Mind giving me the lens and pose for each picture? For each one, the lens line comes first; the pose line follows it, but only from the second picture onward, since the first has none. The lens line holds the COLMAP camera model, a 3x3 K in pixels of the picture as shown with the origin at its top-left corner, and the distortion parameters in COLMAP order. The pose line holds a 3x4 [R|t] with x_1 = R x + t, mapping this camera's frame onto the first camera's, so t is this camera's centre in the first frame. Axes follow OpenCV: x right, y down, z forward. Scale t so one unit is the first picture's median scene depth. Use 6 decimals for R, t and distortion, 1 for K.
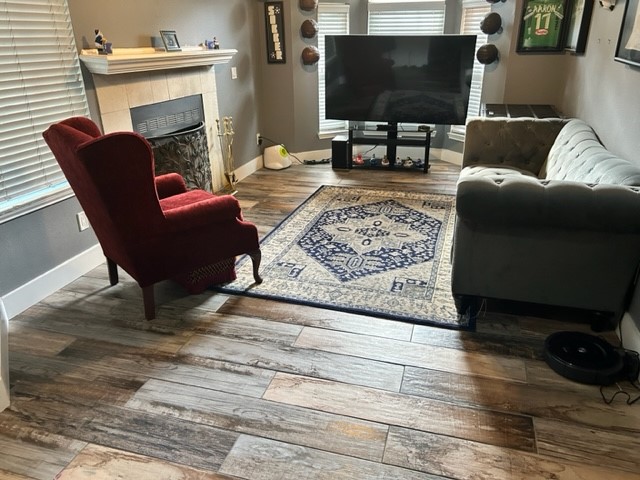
lens RADIAL K [[488.2, 0, 318.8], [0, 488.2, 248.5], [0, 0, 1]] dist [0.060225, -0.073706]
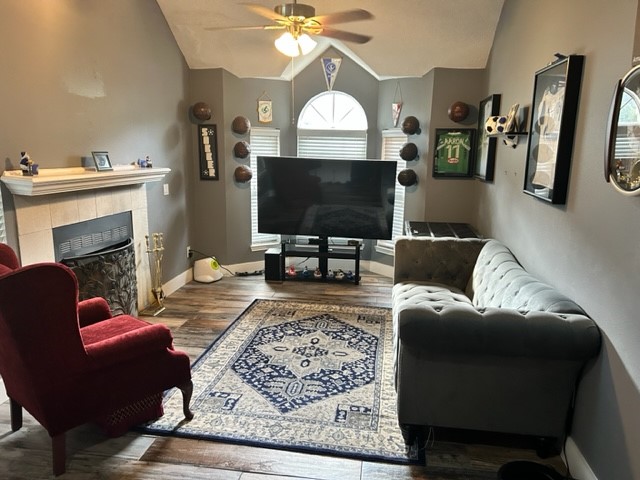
lens RADIAL K [[488.2, 0, 320.0], [0, 488.2, 243.5], [0, 0, 1]] dist [0.060225, -0.073706]
pose [[0.988278, 0.001112, 0.152664, -0.020639], [0.031271, 0.977297, -0.209552, -0.040885], [-0.149431, 0.211870, 0.965806, 0.016493]]
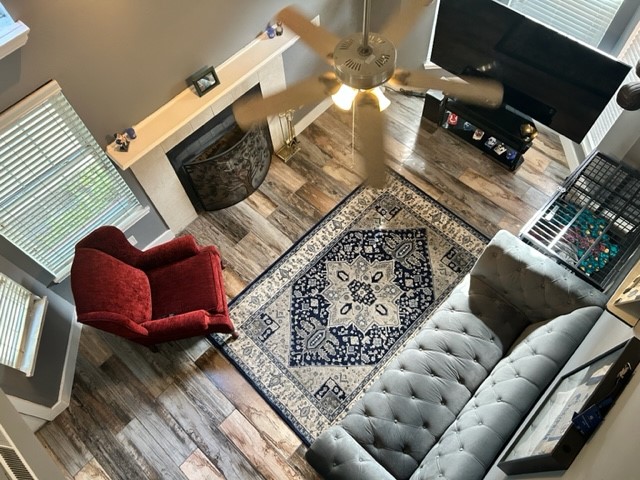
lens RADIAL K [[488.2, 0, 318.3], [0, 488.2, 244.0], [0, 0, 1]] dist [0.060225, -0.073706]
pose [[0.891410, 0.385583, -0.238148, 0.257445], [-0.138296, 0.731853, 0.667283, -0.894434], [0.431582, -0.561887, 0.705705, 0.244145]]
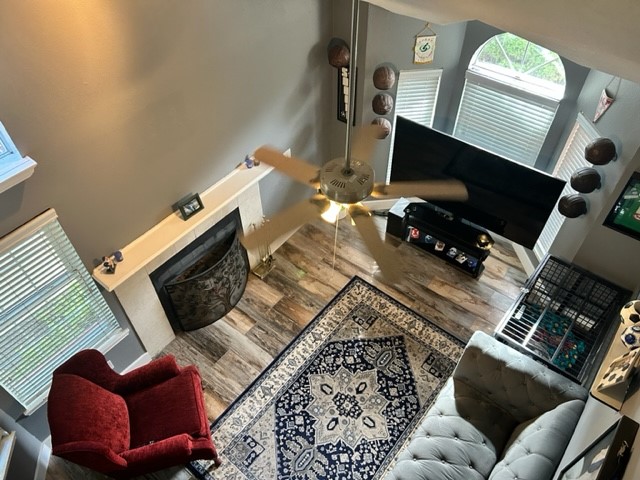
lens RADIAL K [[488.2, 0, 317.4], [0, 488.2, 241.5], [0, 0, 1]] dist [0.060225, -0.073706]
pose [[0.928119, 0.275757, -0.250106, 0.234138], [-0.140811, 0.881934, 0.449849, -0.891306], [0.344626, -0.382296, 0.857370, 0.182592]]
